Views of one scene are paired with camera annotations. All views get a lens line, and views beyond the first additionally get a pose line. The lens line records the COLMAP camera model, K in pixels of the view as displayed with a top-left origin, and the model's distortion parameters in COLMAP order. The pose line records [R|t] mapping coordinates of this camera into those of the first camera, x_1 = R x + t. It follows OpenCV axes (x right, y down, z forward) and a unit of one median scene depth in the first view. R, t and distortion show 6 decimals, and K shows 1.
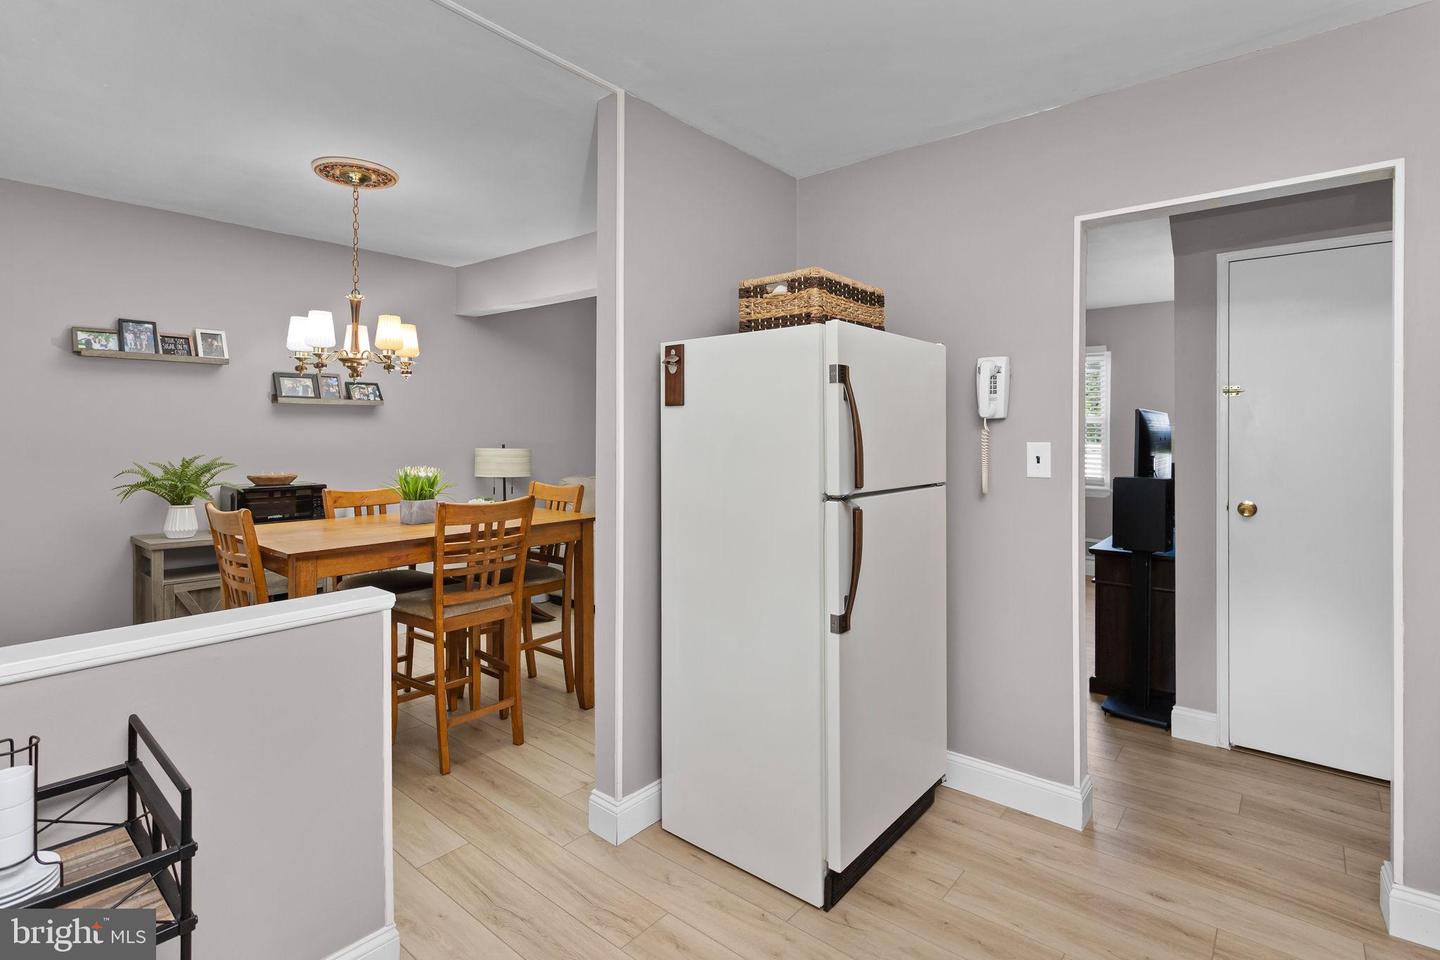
lens RADIAL K [[691.7, 0, 718.4], [0, 691.7, 433.5], [0, 0, 1]] dist [0.001120, 0.000004]
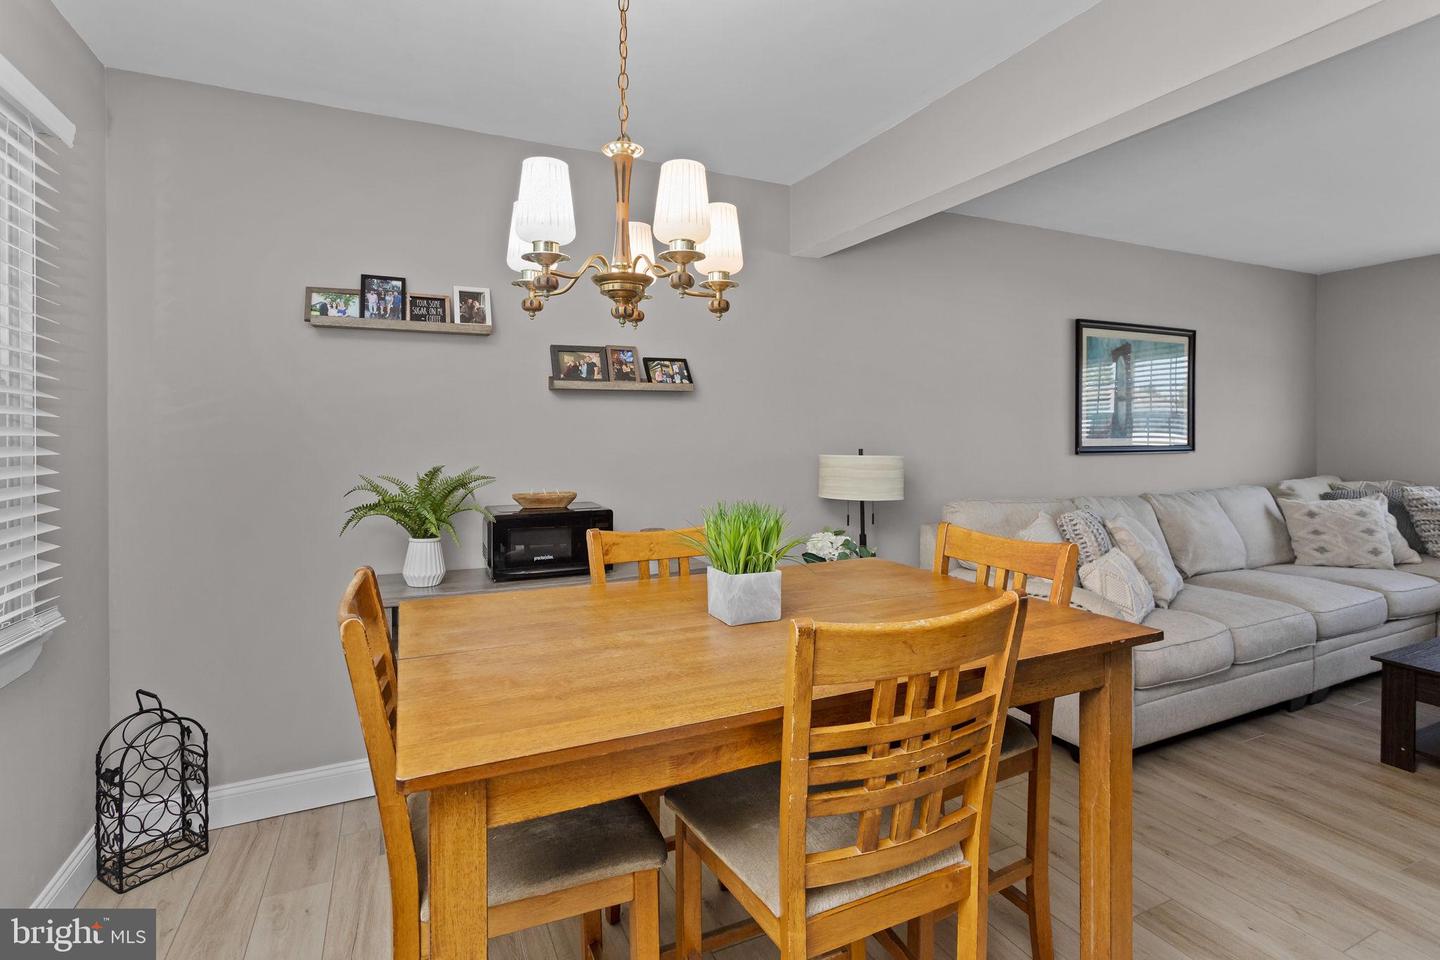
lens RADIAL K [[691.7, 0, 718.4], [0, 691.7, 433.5], [0, 0, 1]] dist [0.001120, 0.000004]
pose [[0.904888, -0.001044, -0.425648, -0.211478], [0.001731, 0.999998, 0.001228, 0.000304], [0.425645, -0.001848, 0.904888, 0.484116]]
